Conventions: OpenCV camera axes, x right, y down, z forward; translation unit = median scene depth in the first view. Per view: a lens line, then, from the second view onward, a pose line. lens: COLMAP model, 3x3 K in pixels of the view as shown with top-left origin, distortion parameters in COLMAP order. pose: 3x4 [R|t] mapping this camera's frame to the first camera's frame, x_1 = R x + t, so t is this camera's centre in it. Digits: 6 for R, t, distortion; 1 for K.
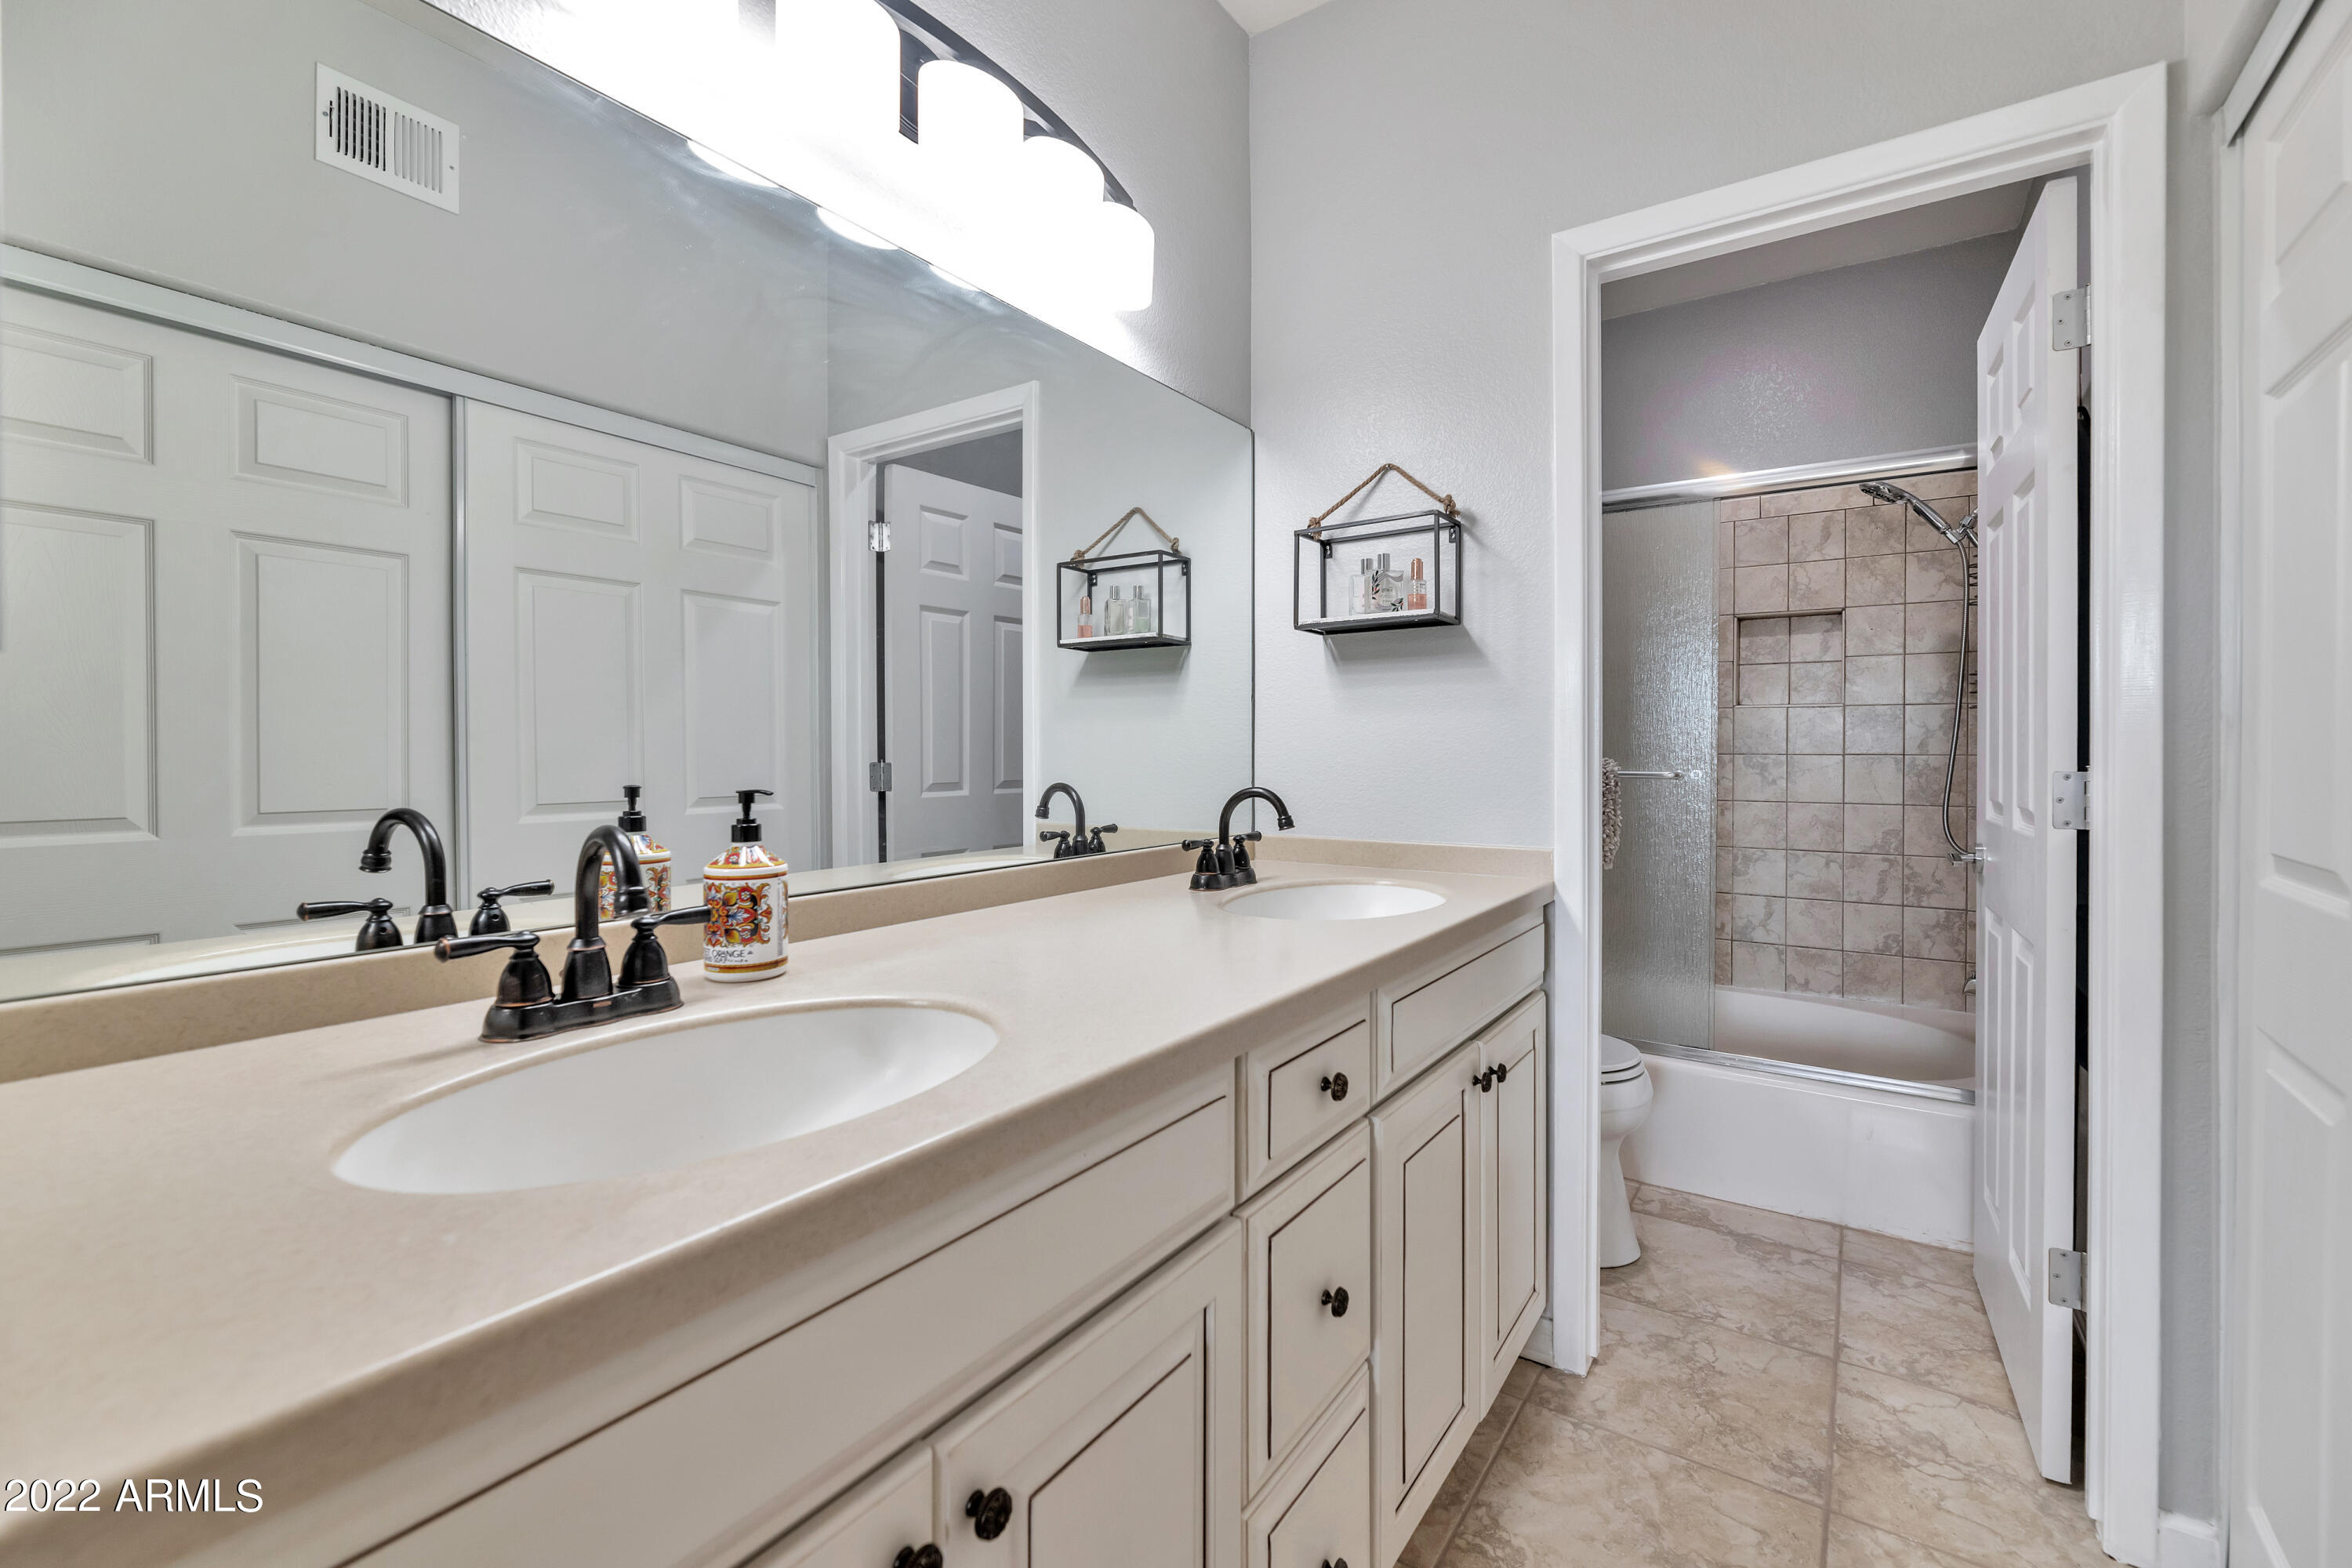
lens RADIAL K [[1012.0, 0, 1176.0], [0, 1012.0, 784.0], [0, 0, 1]] dist [-0.001081, -0.000650]
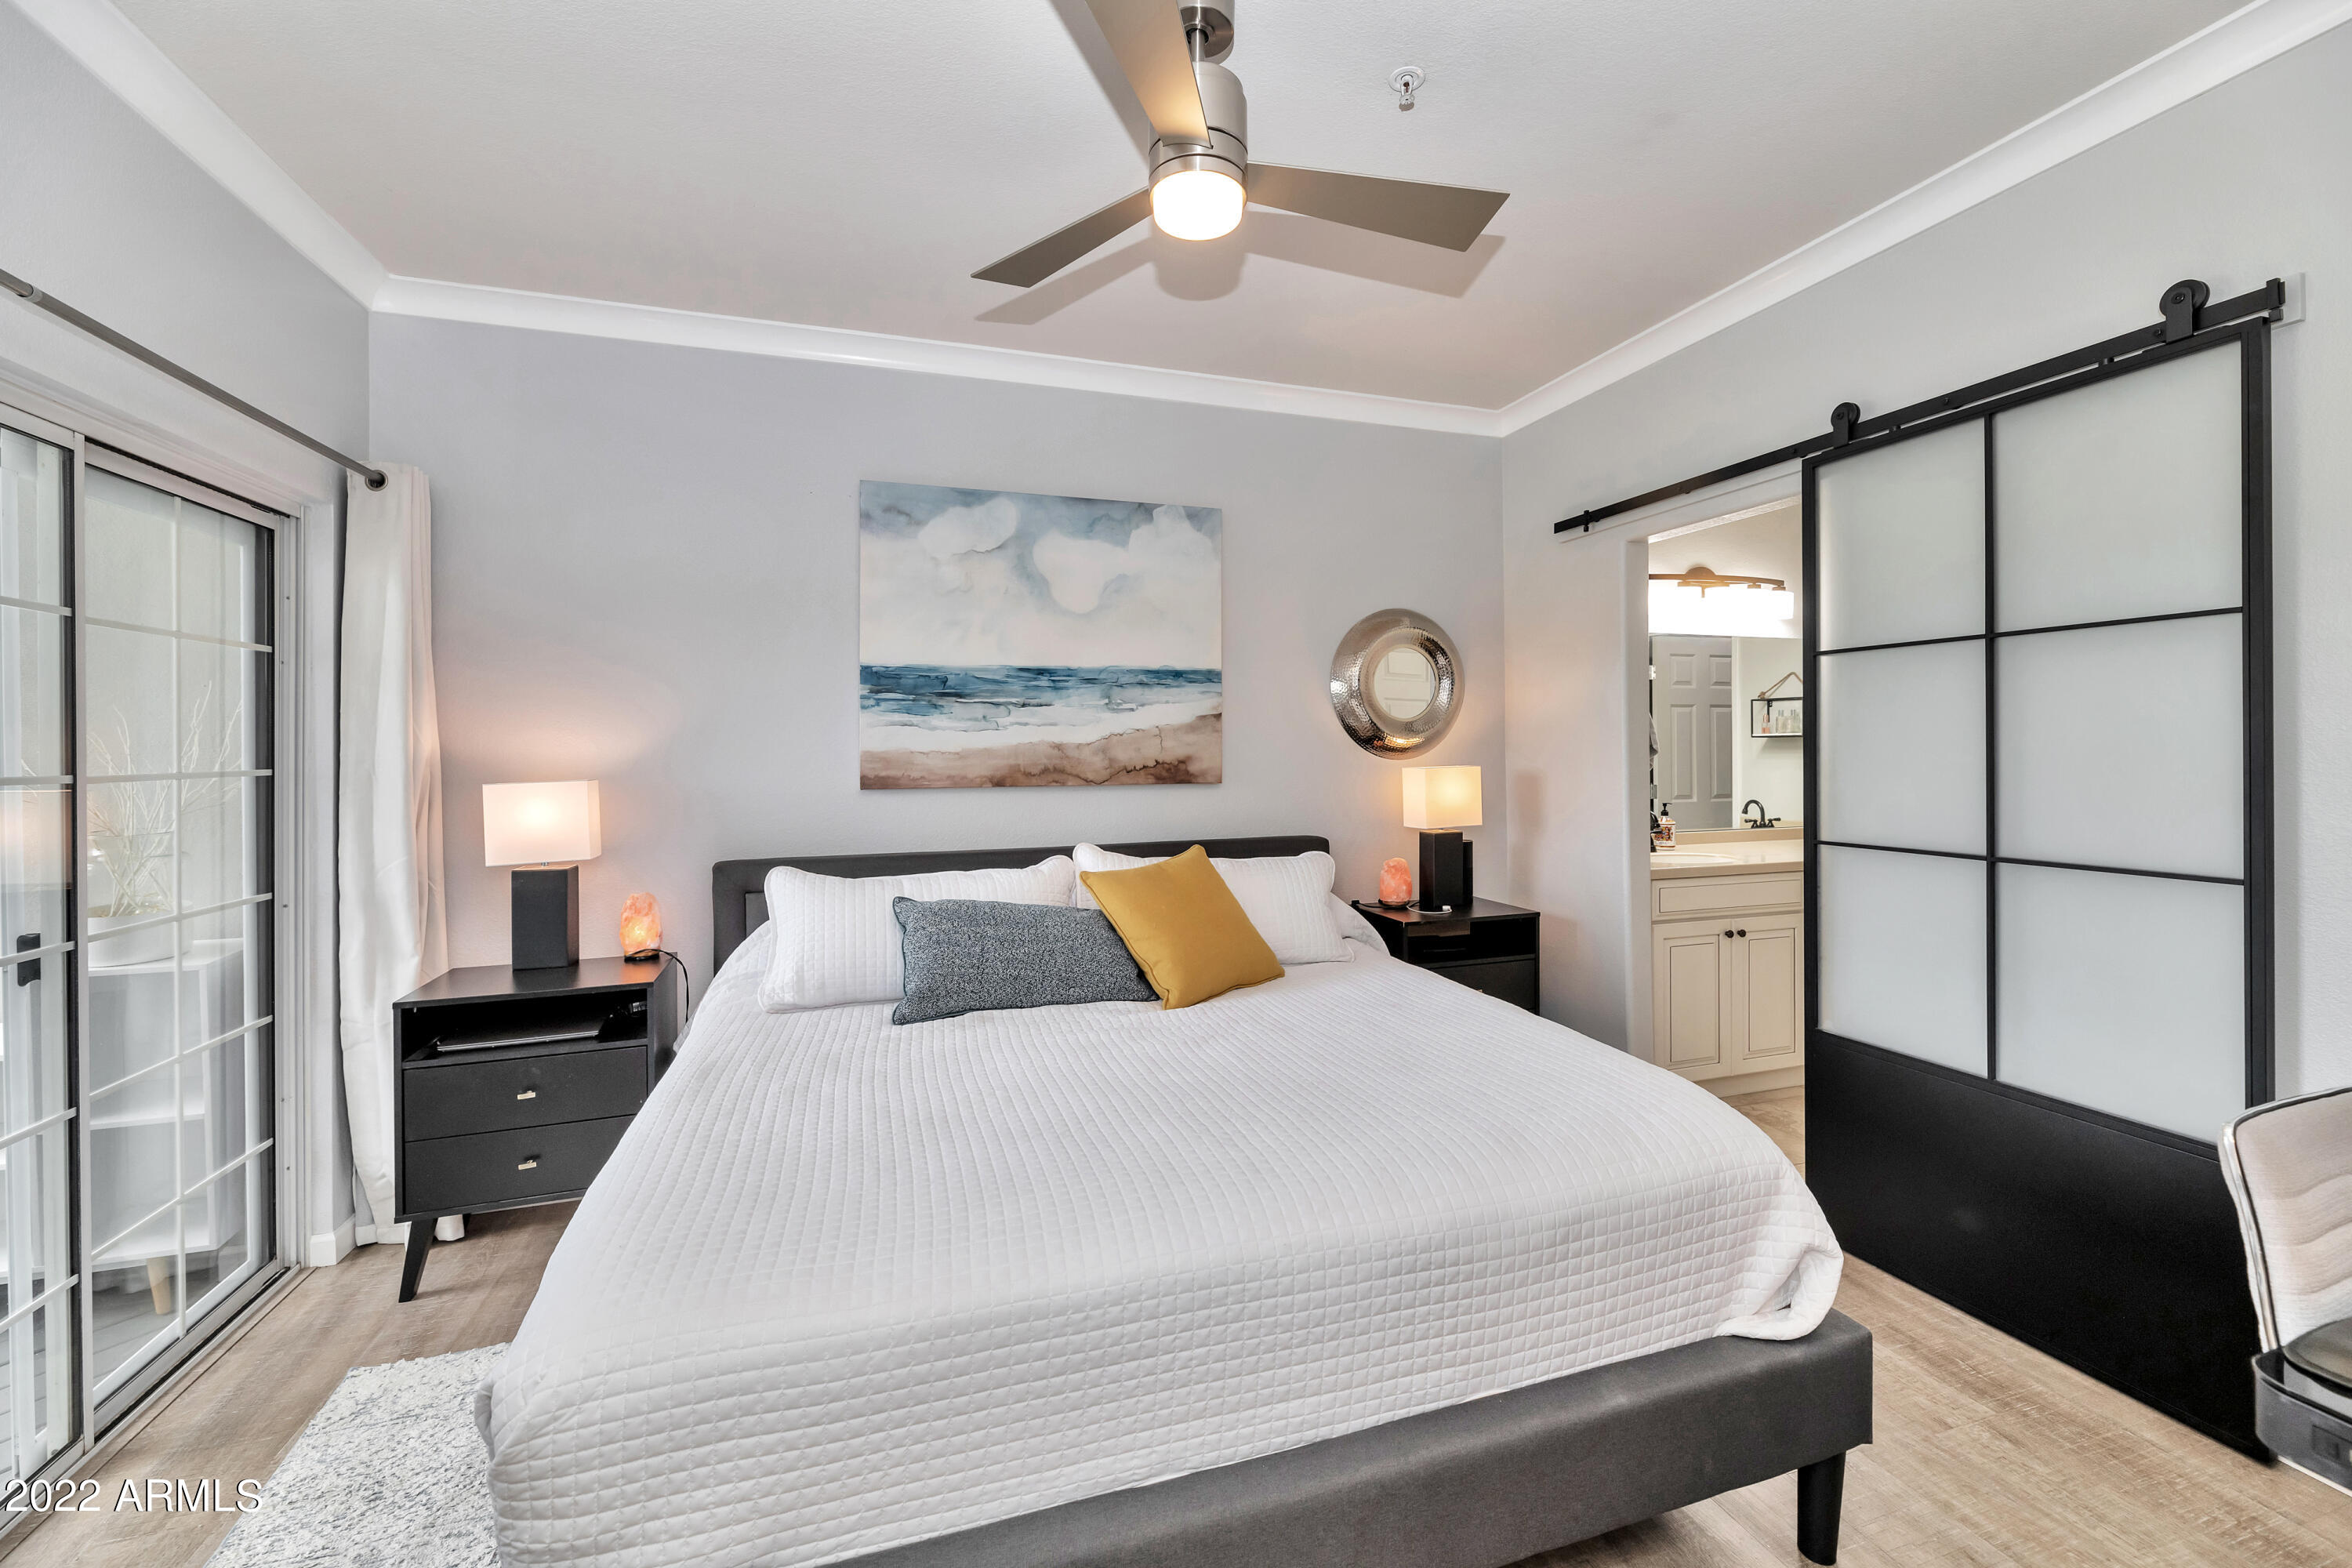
lens RADIAL K [[939.2, 0, 1189.9], [0, 939.2, 765.0], [0, 0, 1]] dist [-0.012924, 0.000131]
pose [[0.798624, 0.000261, -0.601830, 0.140396], [-0.004049, 0.999980, -0.004940, -0.060425], [0.601816, 0.006382, 0.798609, -1.444463]]
